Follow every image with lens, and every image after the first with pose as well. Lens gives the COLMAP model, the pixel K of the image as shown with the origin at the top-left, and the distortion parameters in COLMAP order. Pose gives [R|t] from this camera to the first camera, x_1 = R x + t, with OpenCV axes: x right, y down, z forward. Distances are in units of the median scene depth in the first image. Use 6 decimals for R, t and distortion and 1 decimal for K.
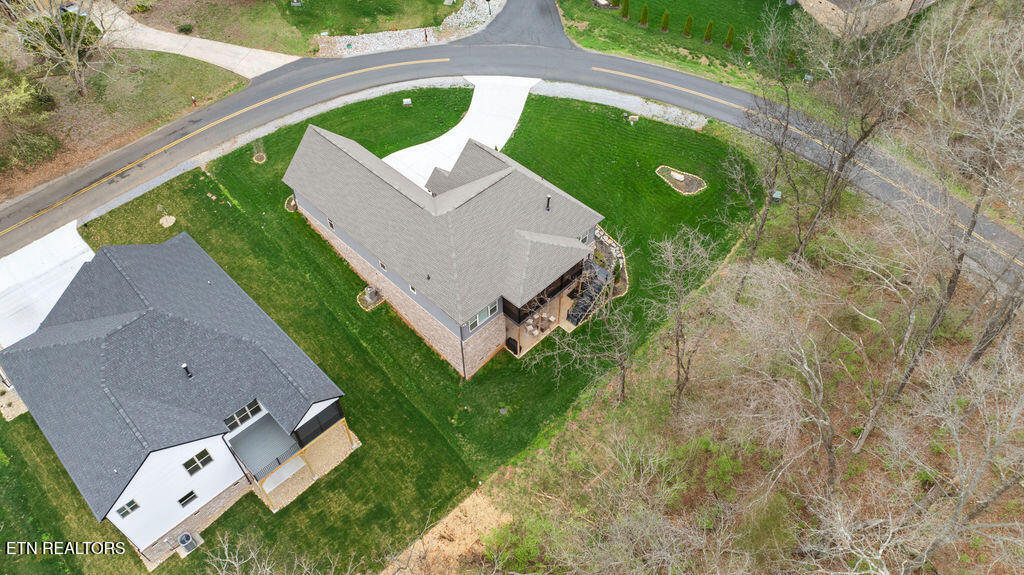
lens RADIAL K [[742.6, 0, 512.0], [0, 742.6, 287.5], [0, 0, 1]] dist [-0.004753, -0.002770]
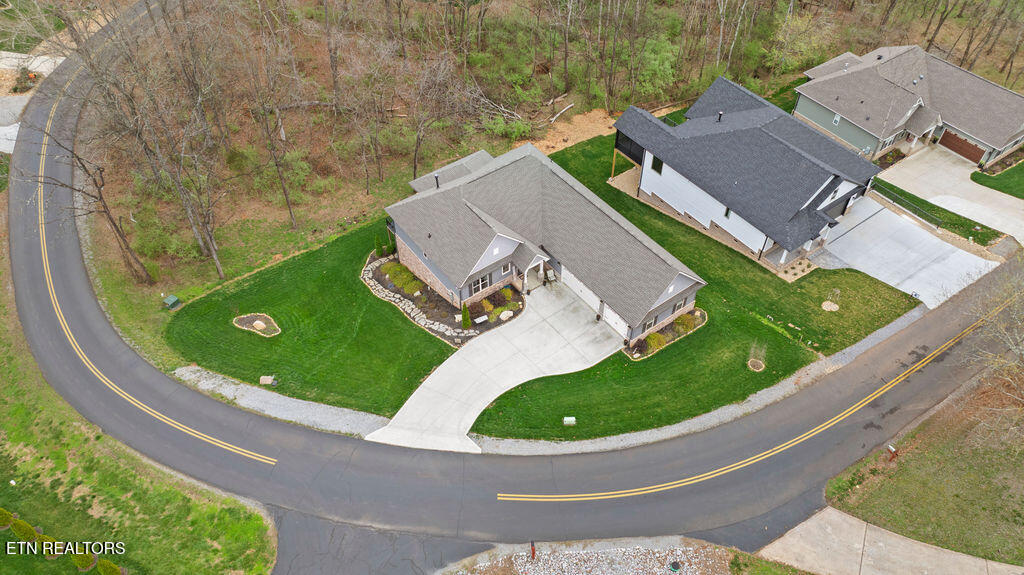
lens RADIAL K [[742.6, 0, 512.0], [0, 742.6, 287.5], [0, 0, 1]] dist [-0.004753, -0.002770]
pose [[-0.988586, -0.101488, 0.111343, -0.151260], [0.119609, -0.079357, 0.989645, -0.921021], [-0.091601, 0.991667, 0.090590, 0.813628]]
